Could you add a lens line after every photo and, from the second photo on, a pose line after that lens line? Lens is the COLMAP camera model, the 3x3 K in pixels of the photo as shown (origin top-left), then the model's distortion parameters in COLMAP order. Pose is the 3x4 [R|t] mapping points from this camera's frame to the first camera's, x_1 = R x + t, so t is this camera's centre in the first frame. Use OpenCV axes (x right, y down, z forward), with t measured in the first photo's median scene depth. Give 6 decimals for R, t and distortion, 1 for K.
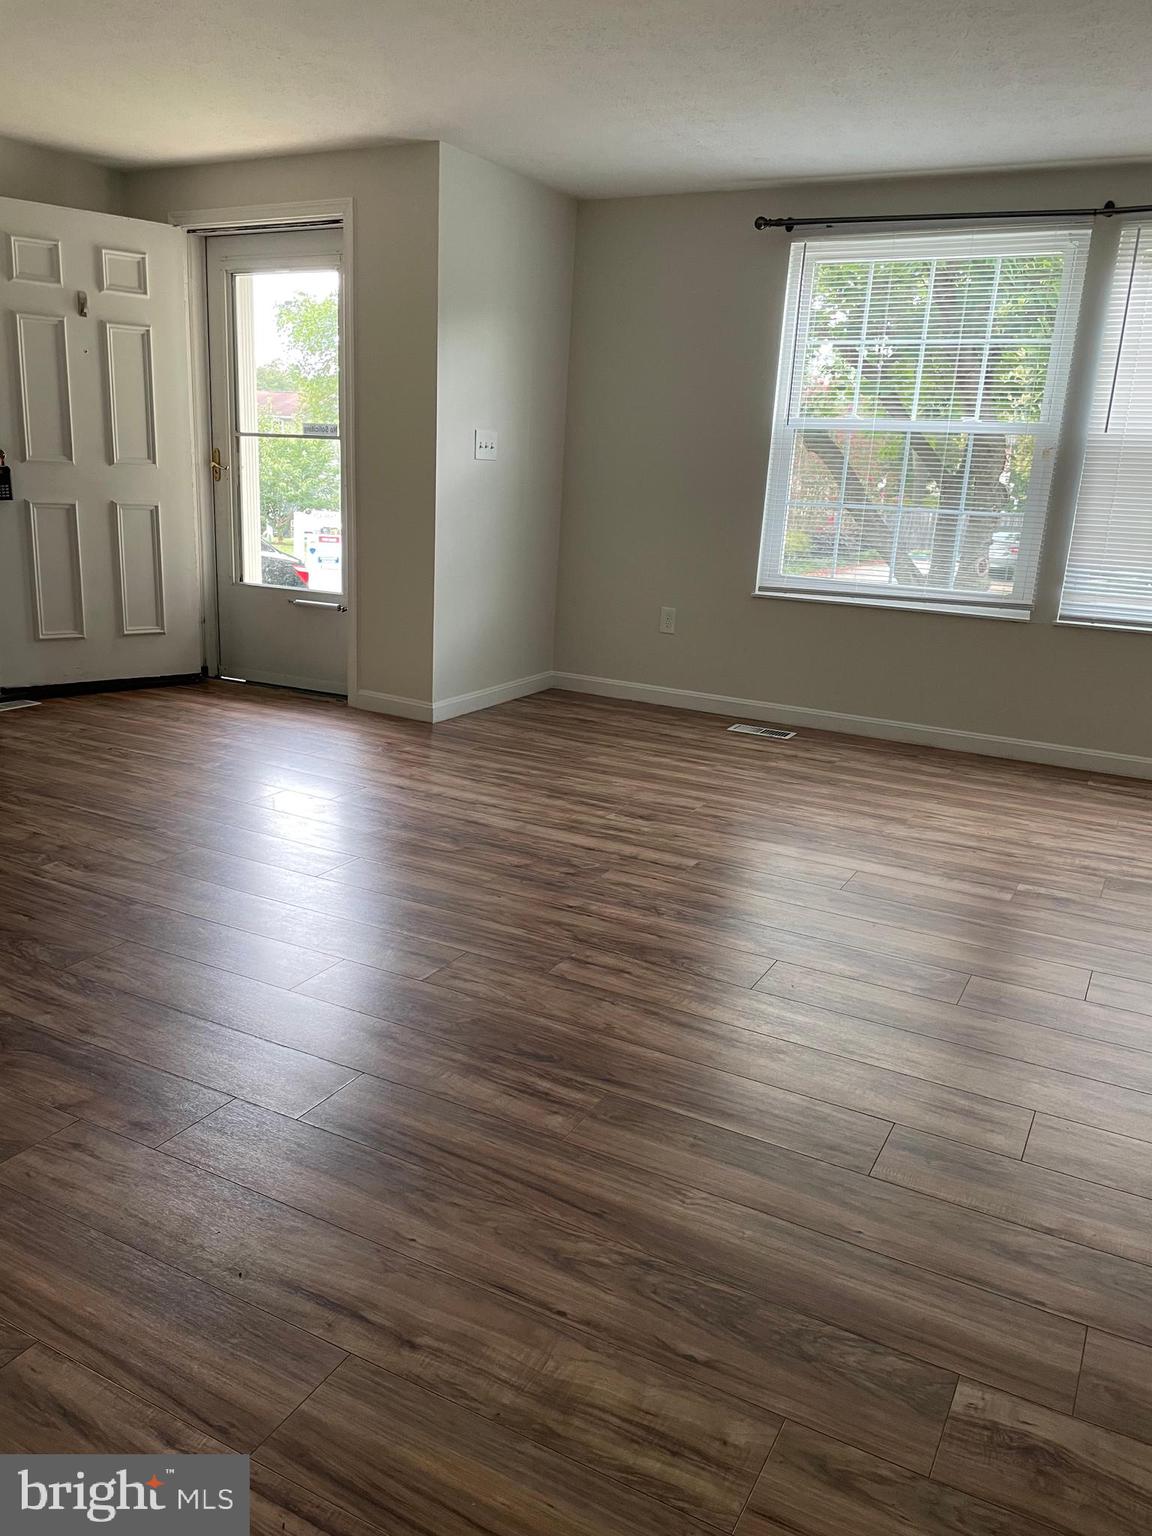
lens RADIAL K [[1213.2, 0, 576.0], [0, 1213.2, 768.0], [0, 0, 1]] dist [0.077777, -0.160697]
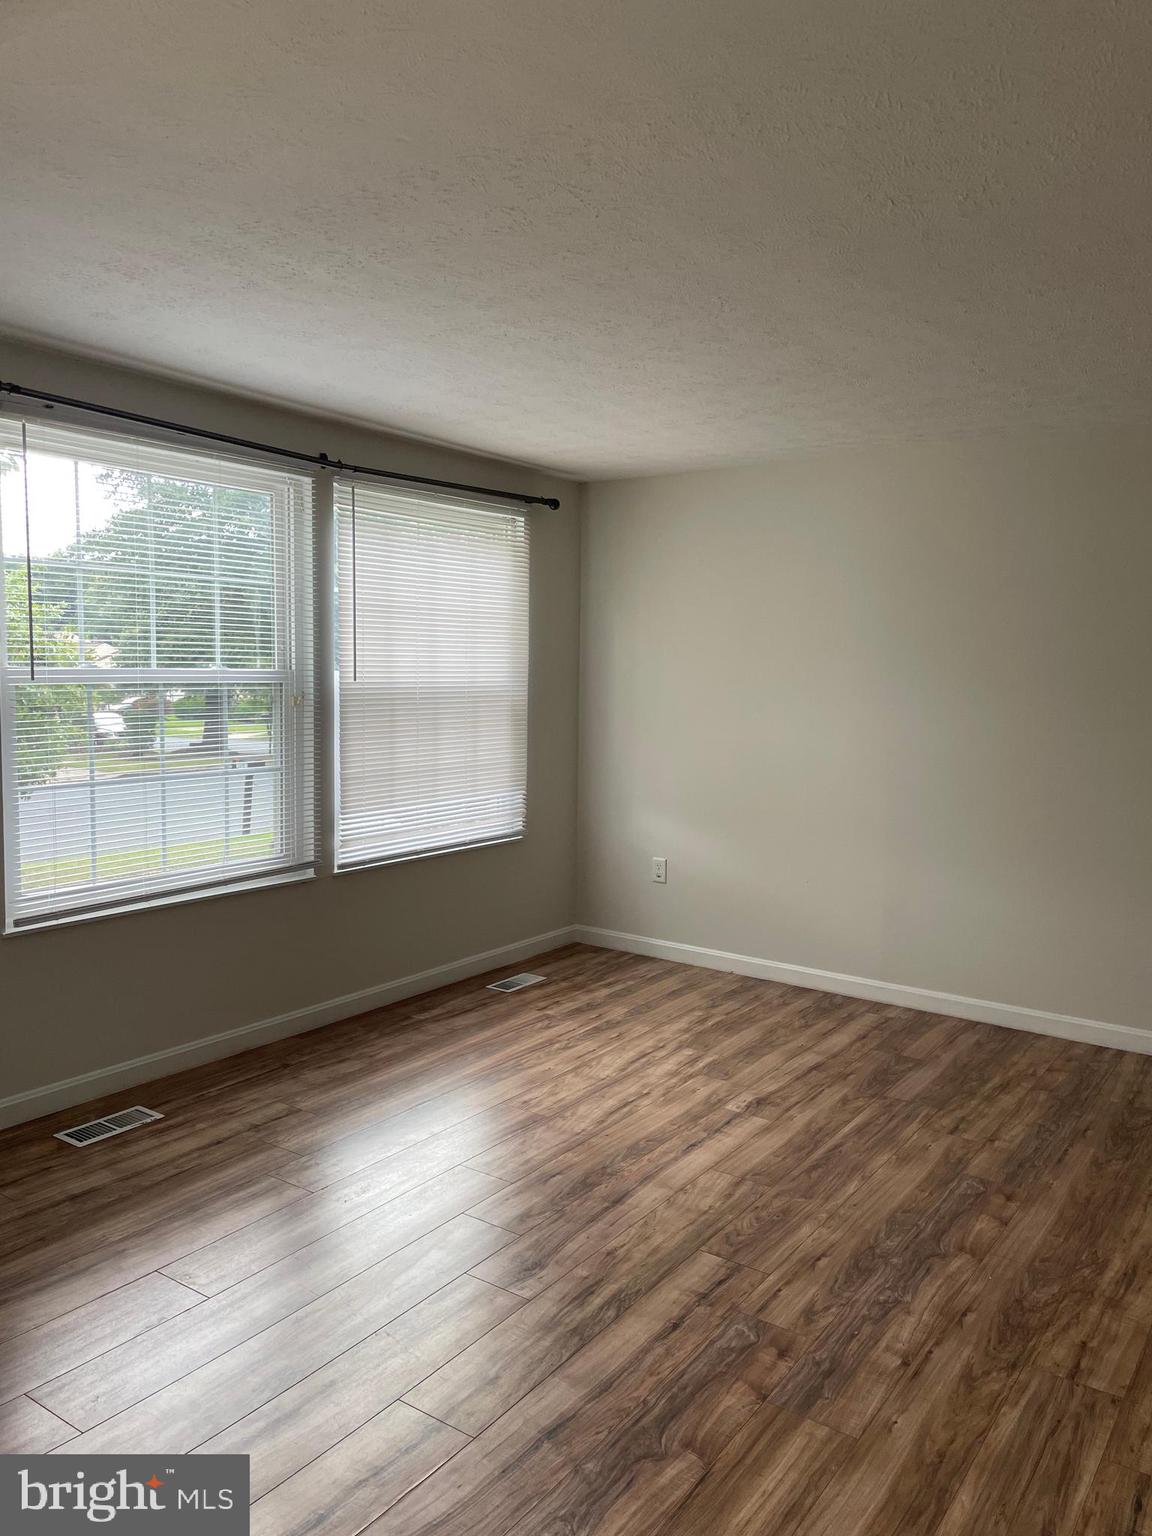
lens RADIAL K [[1150.0, 0, 576.0], [0, 1150.0, 768.0], [0, 0, 1]] dist [0.076377, -0.119511]
pose [[0.097899, -0.129139, 0.986782, -0.578202], [0.229881, 0.967664, 0.103830, -0.307940], [-0.968282, 0.216677, 0.124420, 0.851567]]
